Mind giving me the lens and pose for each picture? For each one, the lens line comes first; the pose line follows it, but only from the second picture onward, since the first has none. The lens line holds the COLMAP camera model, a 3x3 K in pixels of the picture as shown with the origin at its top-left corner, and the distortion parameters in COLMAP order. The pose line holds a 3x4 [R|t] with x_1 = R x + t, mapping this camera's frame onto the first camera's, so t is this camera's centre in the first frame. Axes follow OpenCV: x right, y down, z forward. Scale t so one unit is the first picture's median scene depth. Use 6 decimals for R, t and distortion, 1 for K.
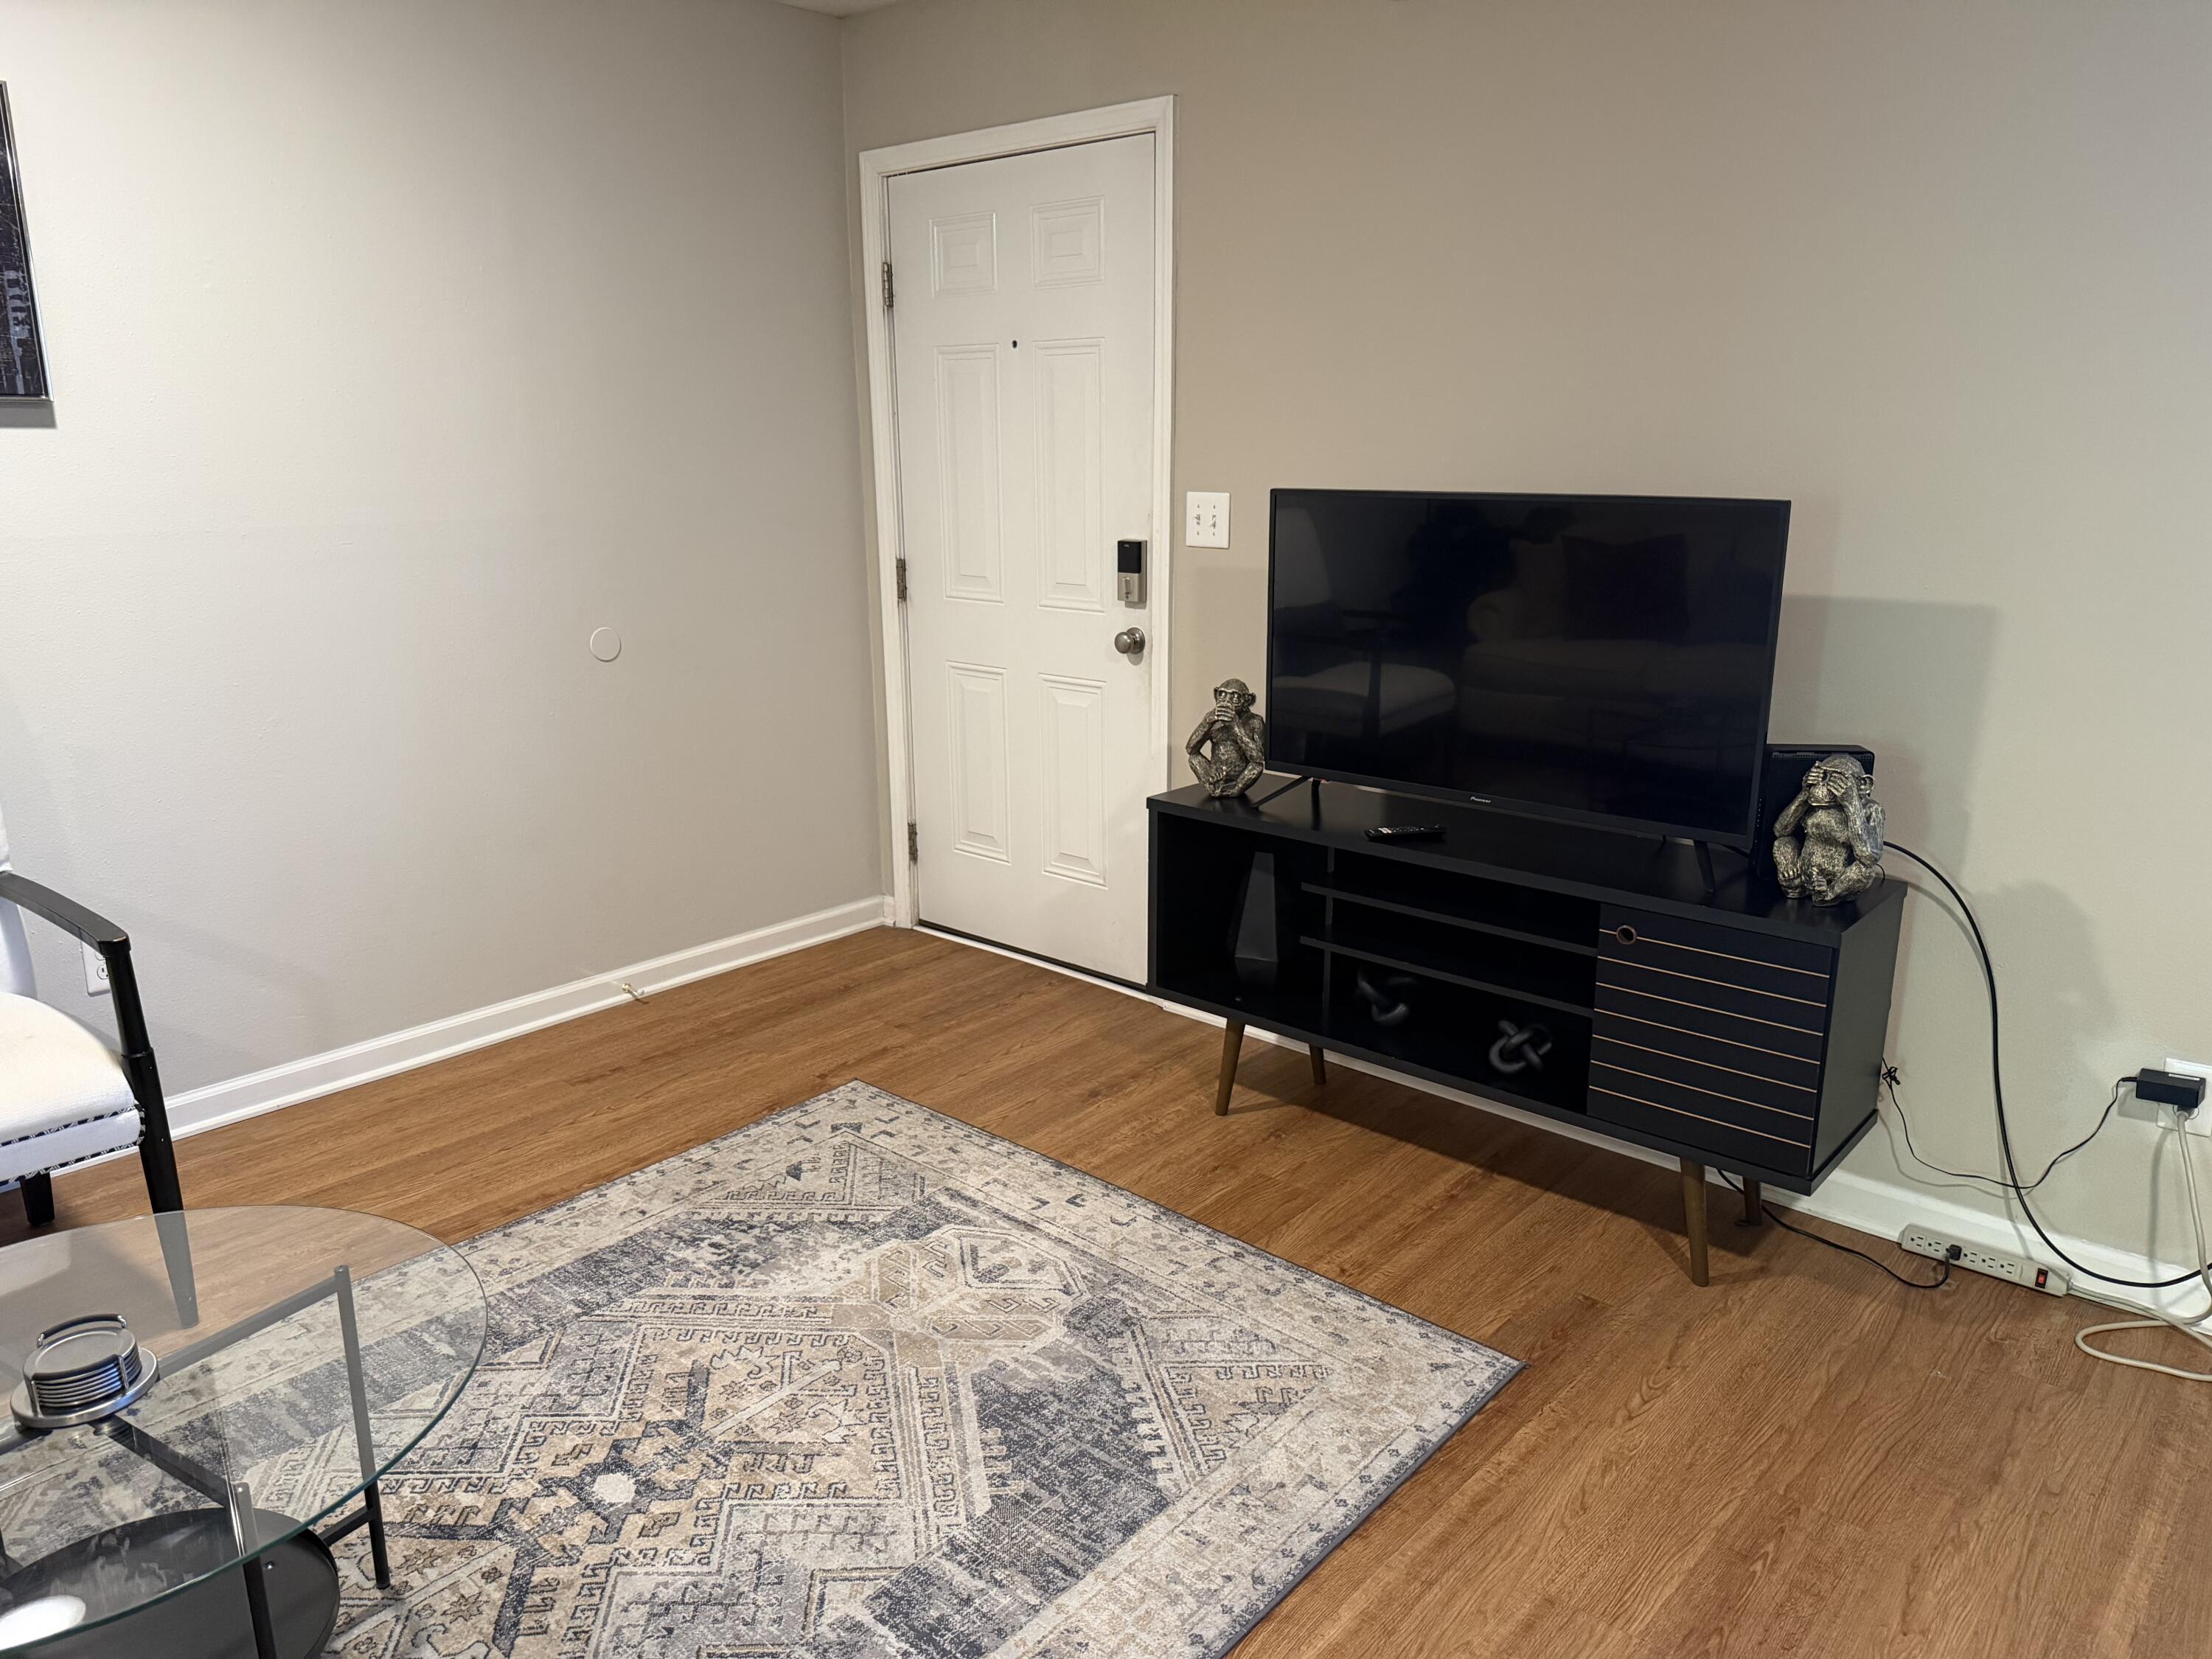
lens RADIAL K [[1564.8, 0, 1099.7], [0, 1564.8, 832.0], [0, 0, 1]] dist [0.008724, -0.012629]
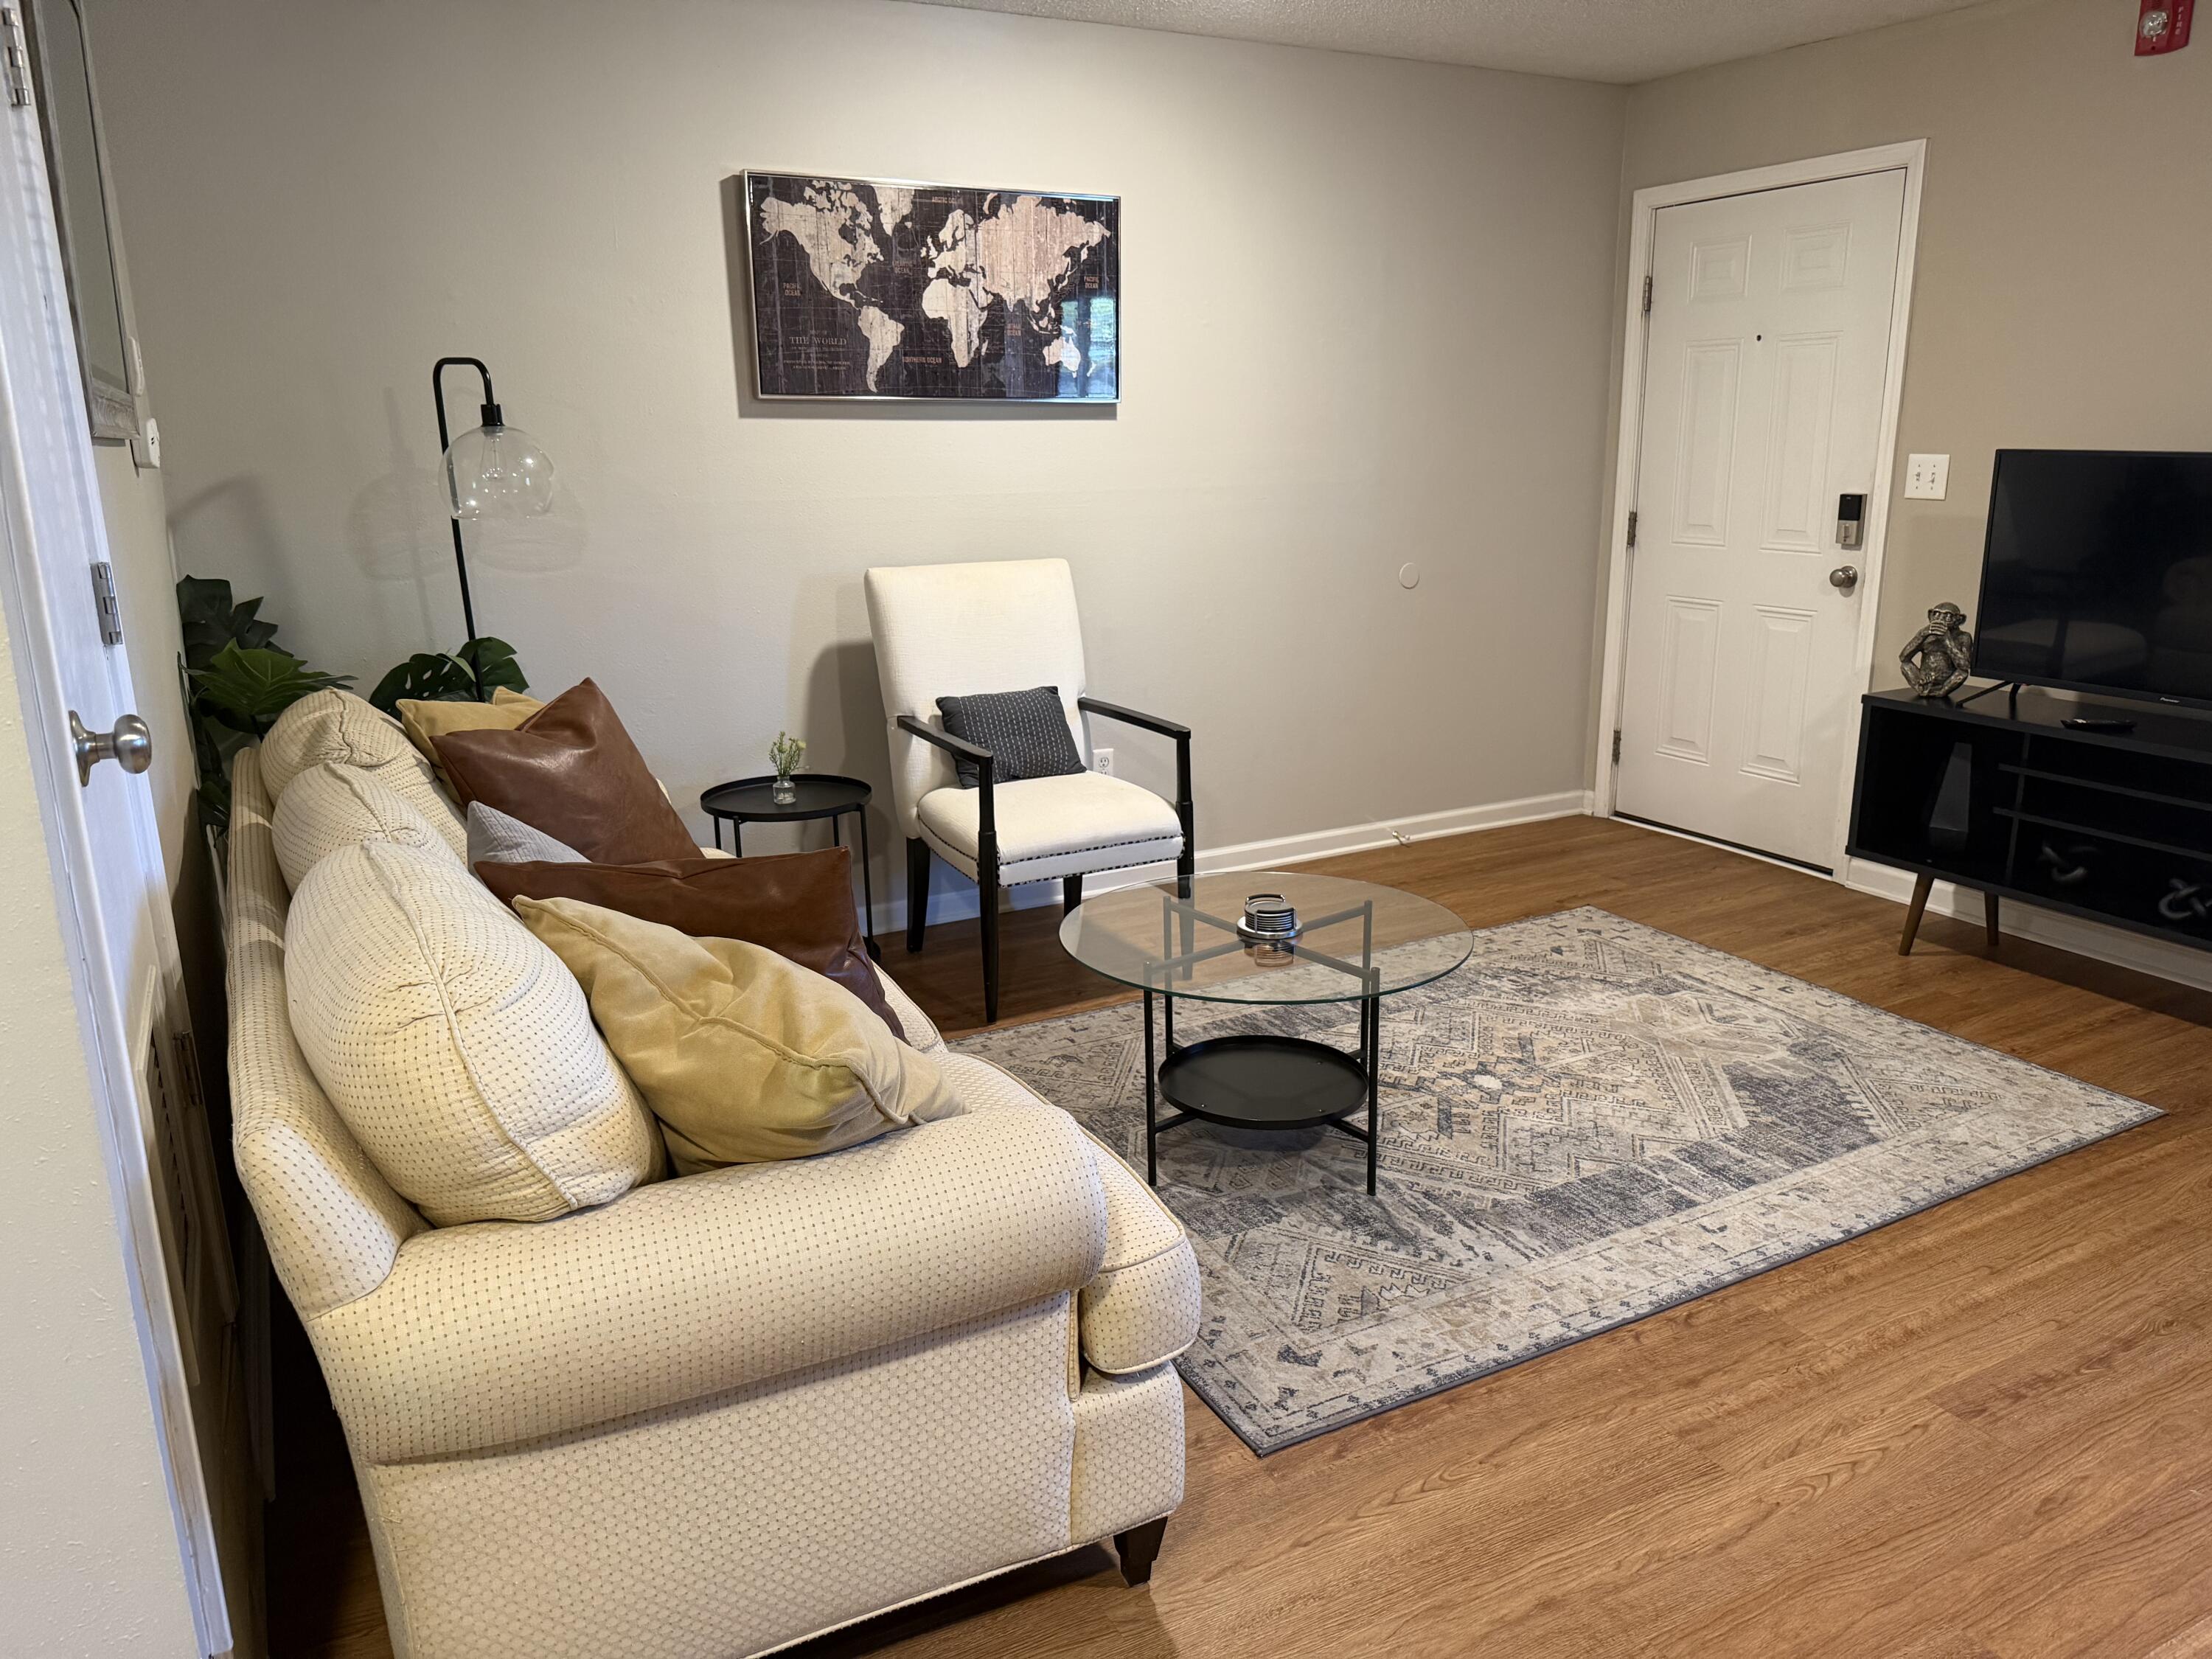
lens RADIAL K [[1641.7, 0, 1107.7], [0, 1641.7, 803.8], [0, 0, 1]] dist [-0.003773, -0.009827]
pose [[0.942013, 0.083077, -0.325131, -0.132890], [-0.086597, 0.996237, 0.003657, 0.143205], [0.324211, 0.024710, 0.945662, -0.553762]]
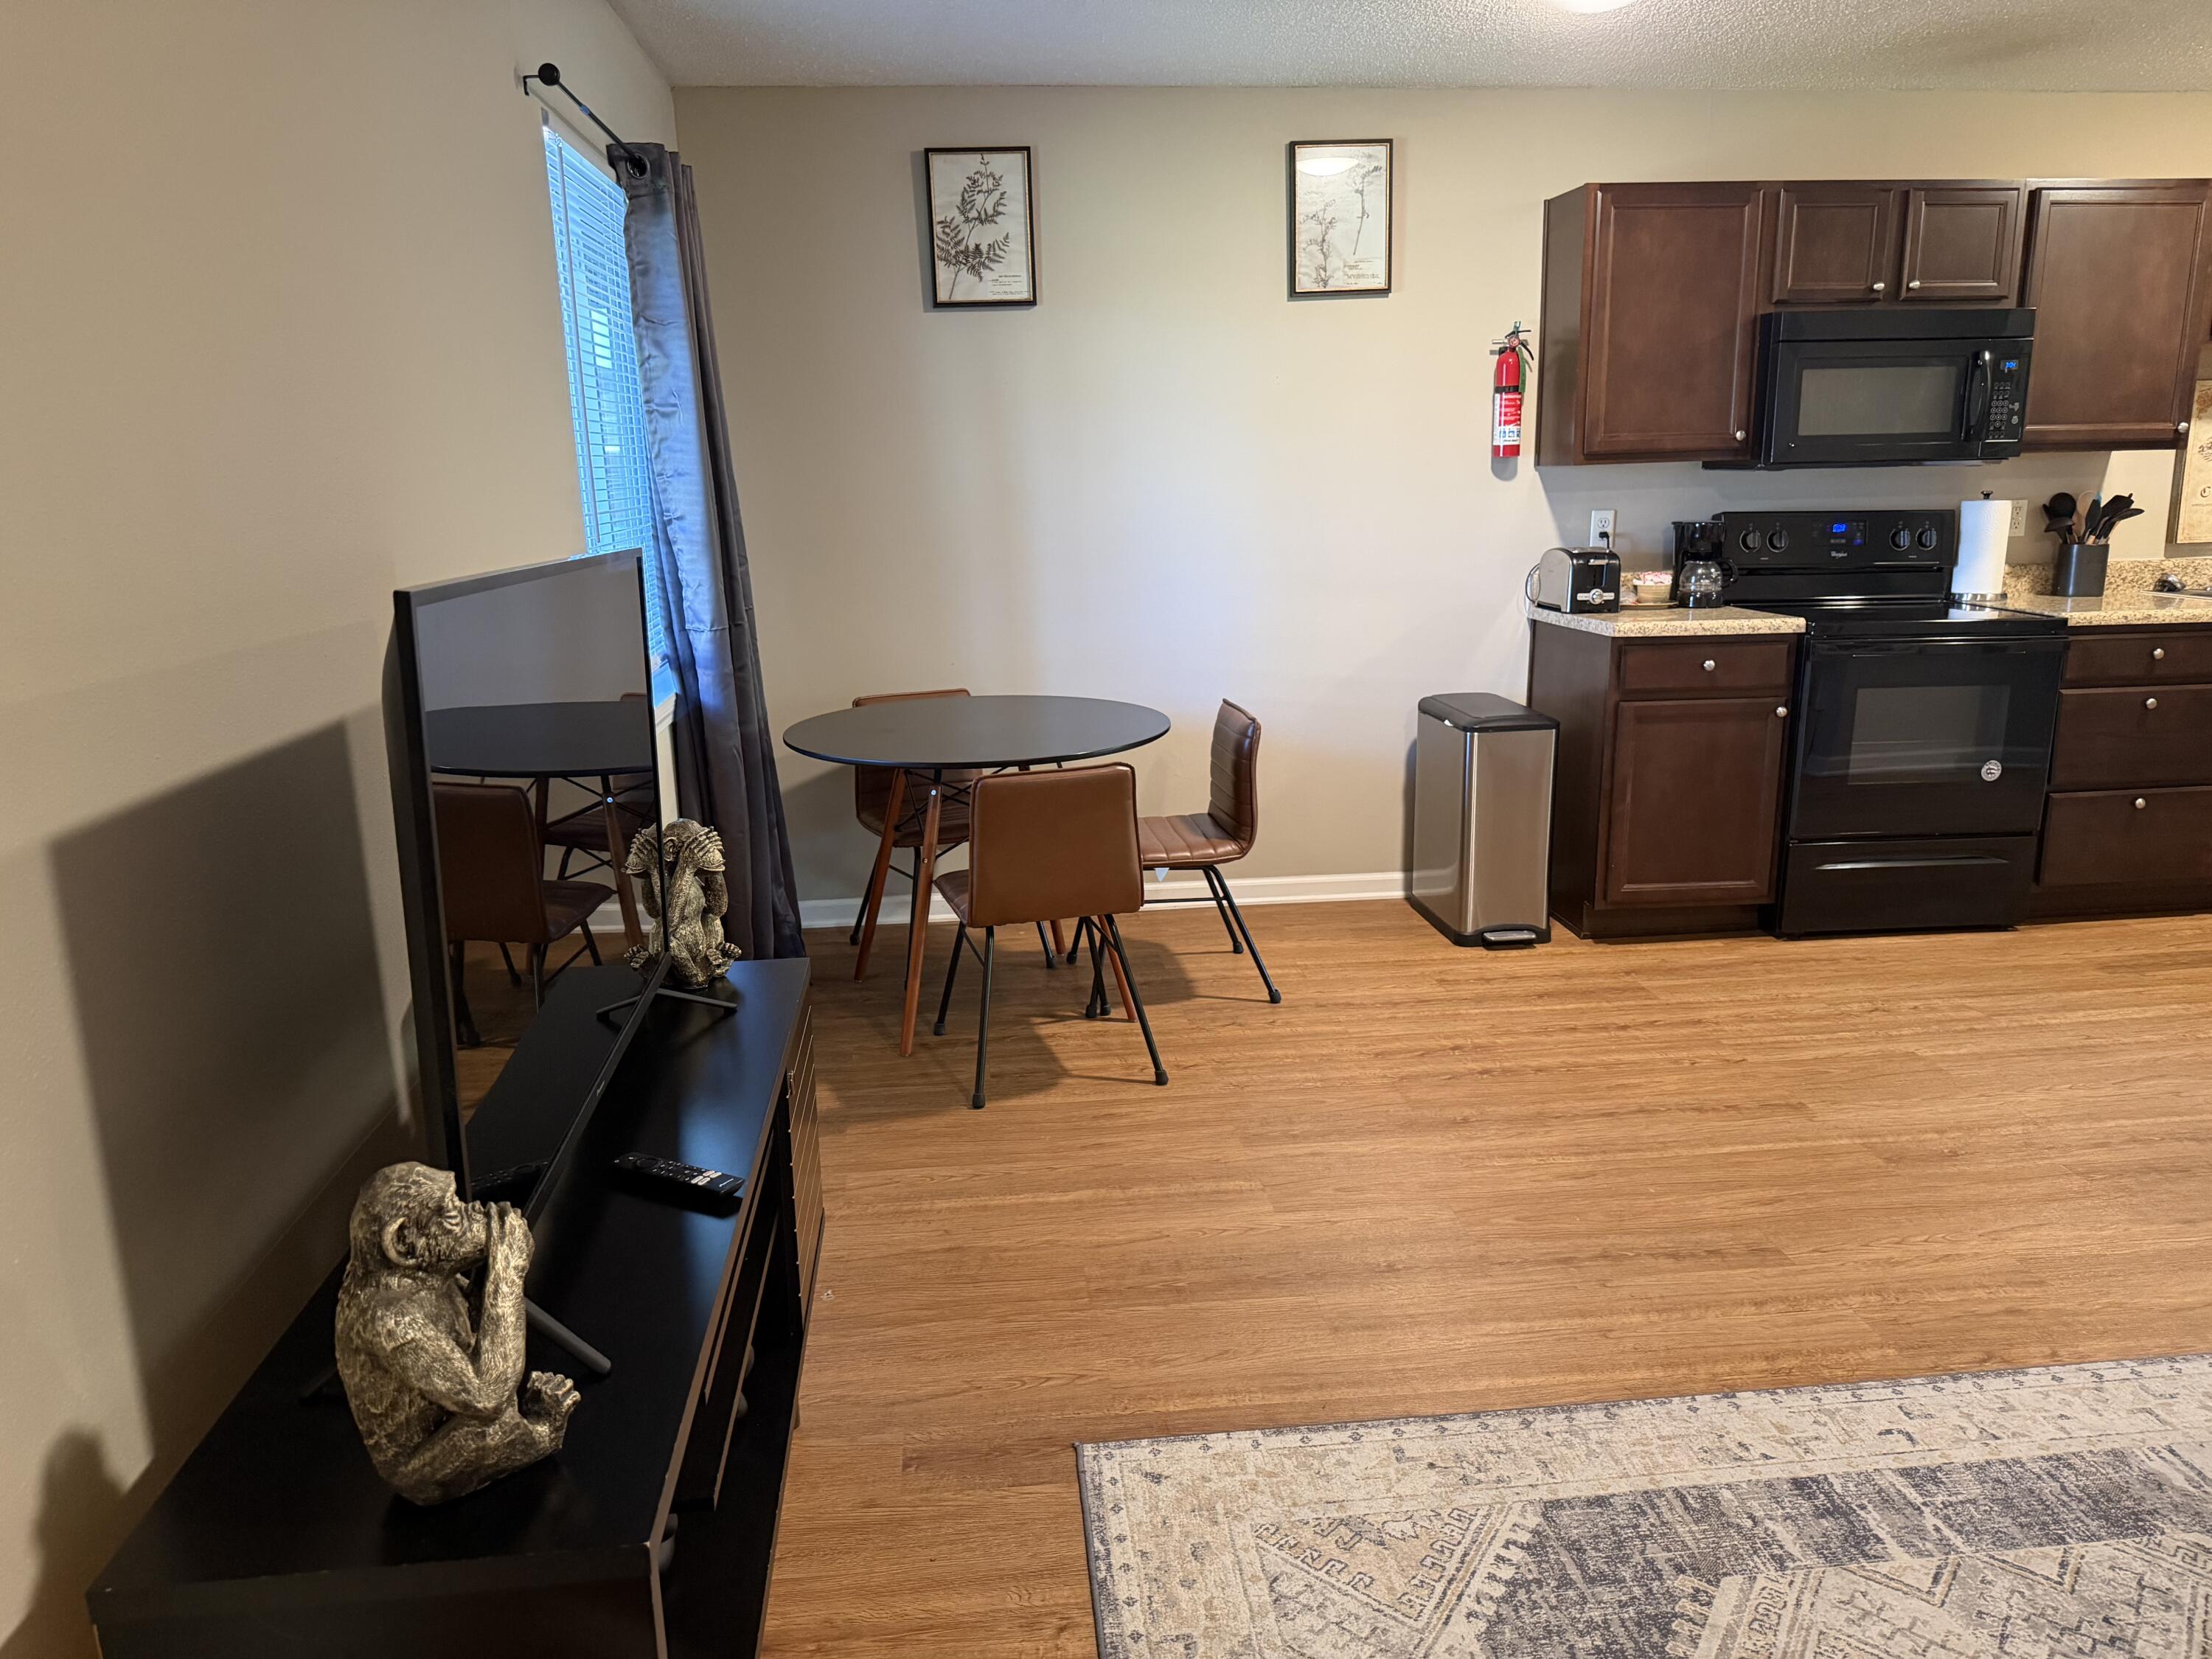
lens RADIAL K [[1564.8, 0, 1099.7], [0, 1564.8, 832.0], [0, 0, 1]] dist [0.008724, -0.012629]
pose [[-0.731998, -0.131100, 0.668574, -0.297914], [0.198746, 0.897541, 0.393598, -0.336246], [-0.651674, 0.420990, -0.630943, 1.348411]]
